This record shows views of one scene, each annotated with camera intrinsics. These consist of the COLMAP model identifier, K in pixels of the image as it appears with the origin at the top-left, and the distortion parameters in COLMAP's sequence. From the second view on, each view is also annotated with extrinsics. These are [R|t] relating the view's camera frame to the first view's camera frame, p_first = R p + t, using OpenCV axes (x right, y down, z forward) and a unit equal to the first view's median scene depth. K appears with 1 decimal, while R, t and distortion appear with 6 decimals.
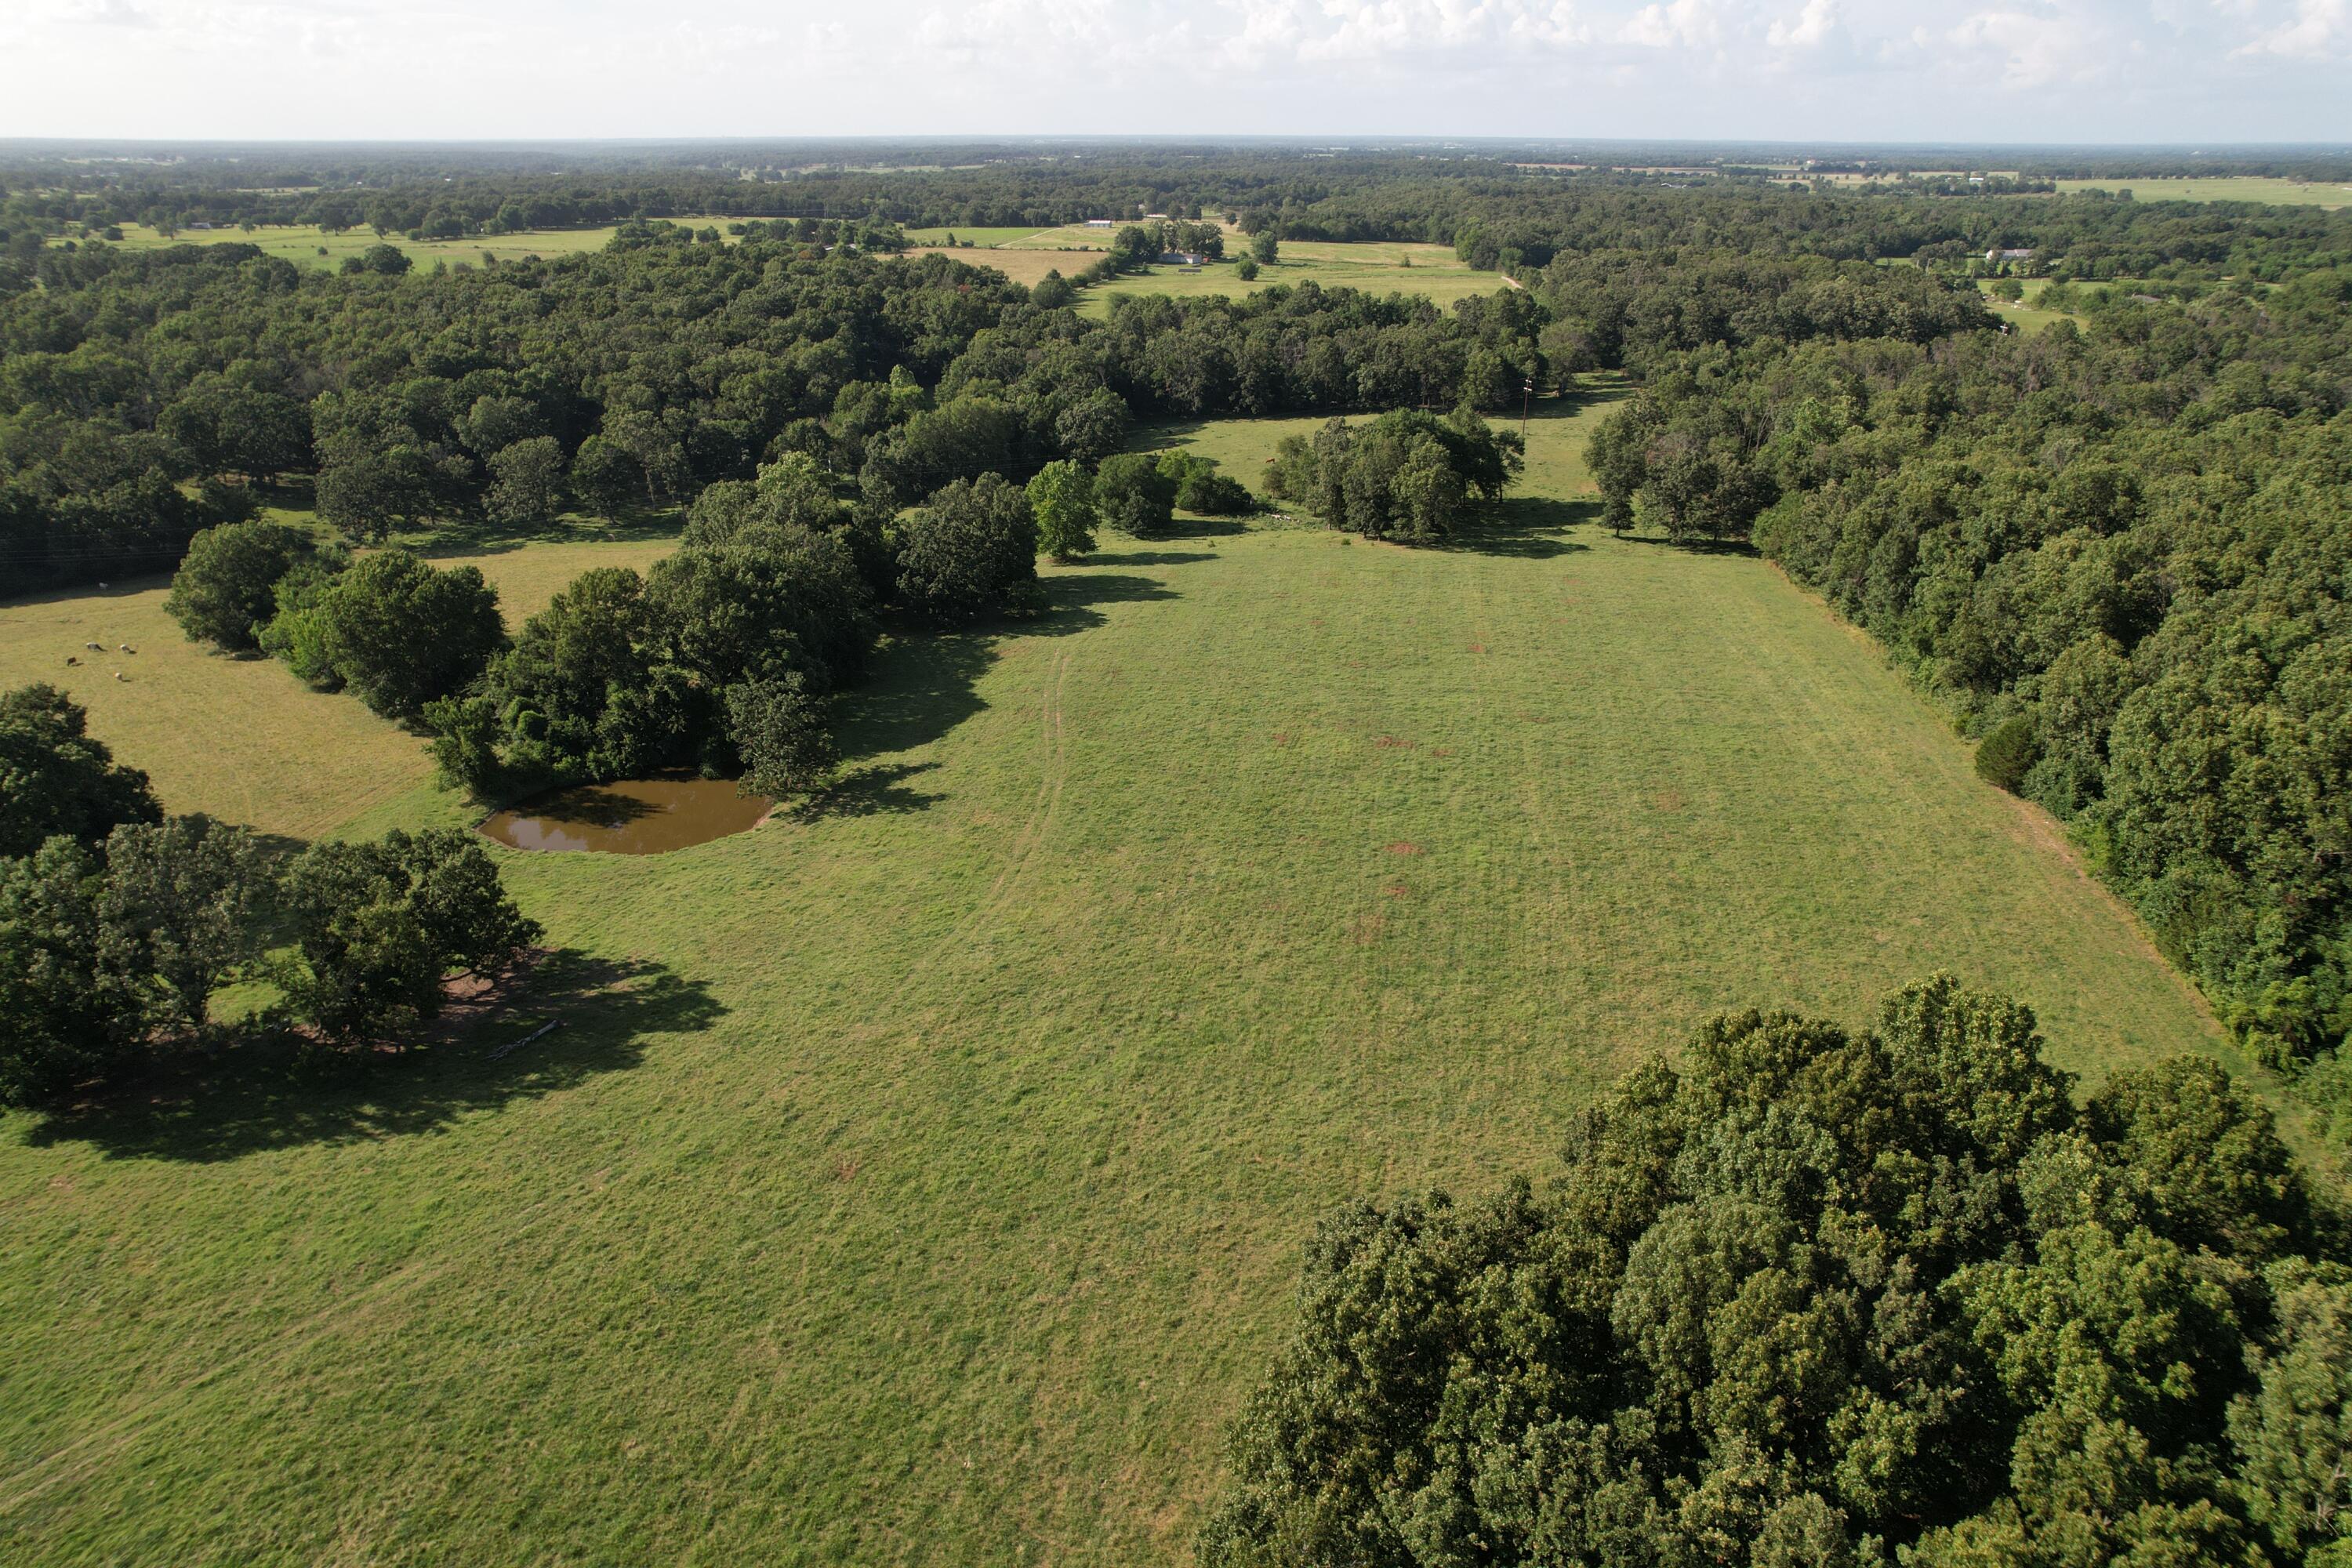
lens RADIAL K [[1507.5, 0, 1176.0], [0, 1507.5, 784.0], [0, 0, 1]] dist [-0.089671, 0.086054]
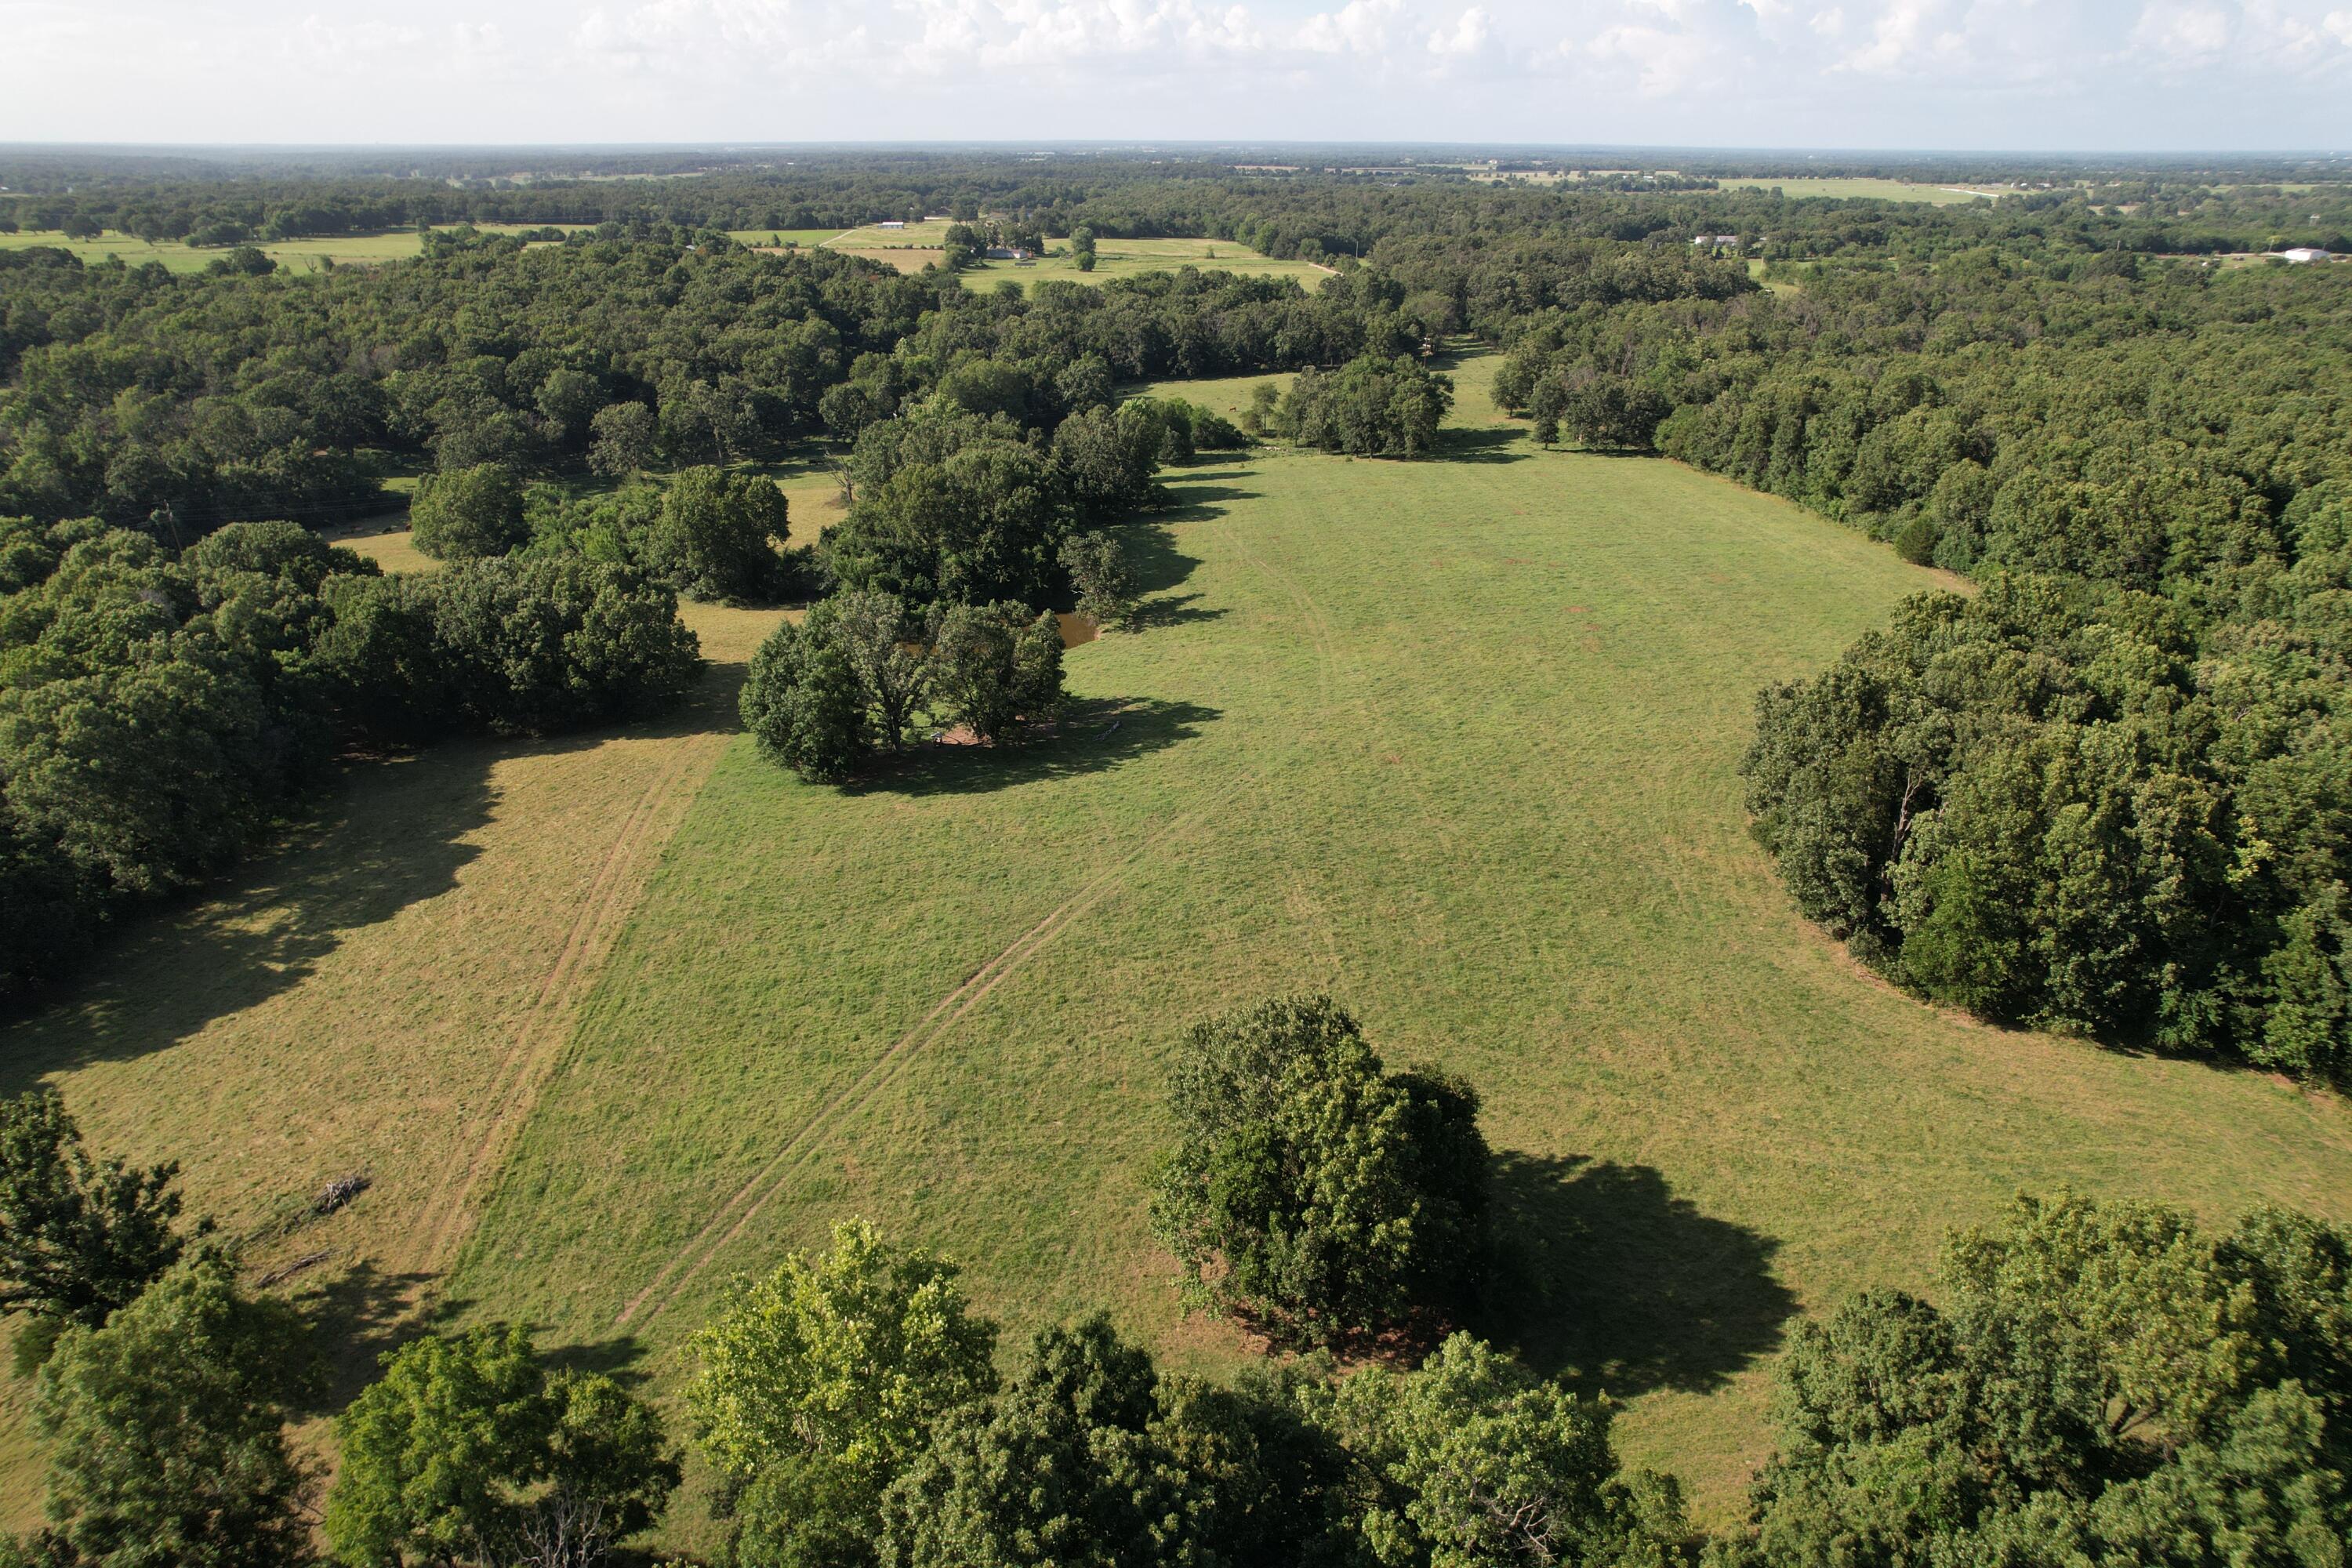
lens RADIAL K [[1524.3, 0, 1177.4], [0, 1524.3, 745.8], [0, 0, 1]] dist [-0.083141, 0.074671]
pose [[0.981327, -0.070629, 0.178912, -0.208047], [0.075834, 0.996869, -0.022412, 0.072770], [-0.176769, 0.035562, 0.983610, -0.164836]]
